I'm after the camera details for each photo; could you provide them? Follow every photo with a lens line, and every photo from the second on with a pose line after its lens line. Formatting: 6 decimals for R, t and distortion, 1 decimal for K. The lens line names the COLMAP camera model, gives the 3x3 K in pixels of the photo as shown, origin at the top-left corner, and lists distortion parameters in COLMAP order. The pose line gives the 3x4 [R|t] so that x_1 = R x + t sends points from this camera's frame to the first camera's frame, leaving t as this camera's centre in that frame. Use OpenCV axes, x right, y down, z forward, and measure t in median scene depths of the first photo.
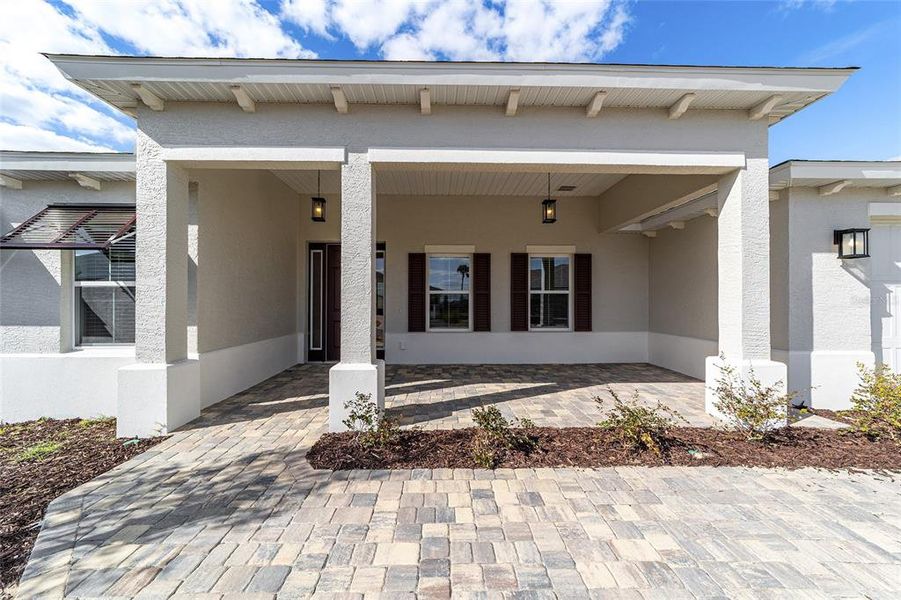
lens RADIAL K [[347.0, 0, 444.0], [0, 347.0, 296.0], [0, 0, 1]] dist [-0.005243, 0.002099]
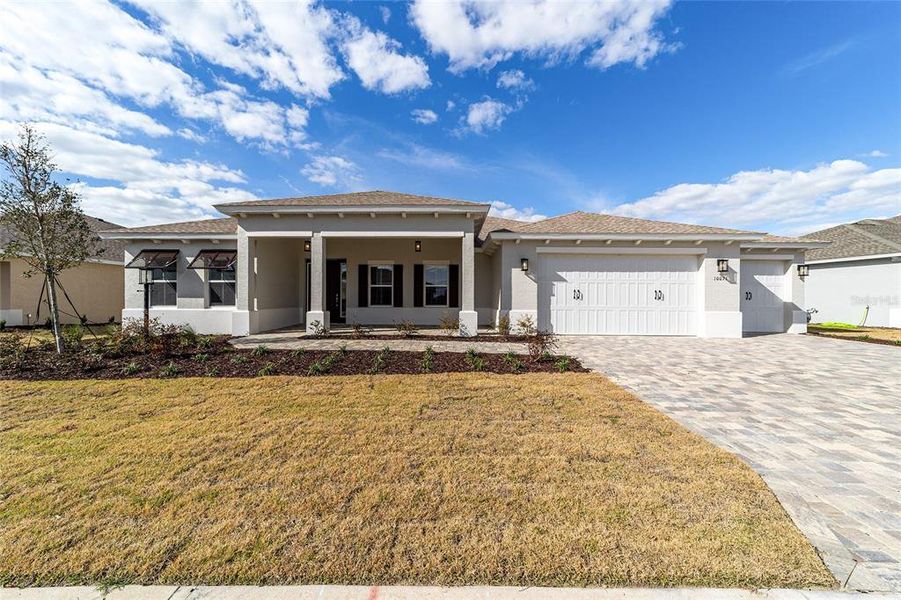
lens RADIAL K [[357.6, 0, 448.2], [0, 357.6, 295.4], [0, 0, 1]] dist [0.001402, -0.000096]
pose [[0.999015, 0.003040, -0.044264, 0.770026], [-0.002663, 0.999960, 0.008573, 0.039198], [0.044288, -0.008447, 0.998983, -1.495390]]
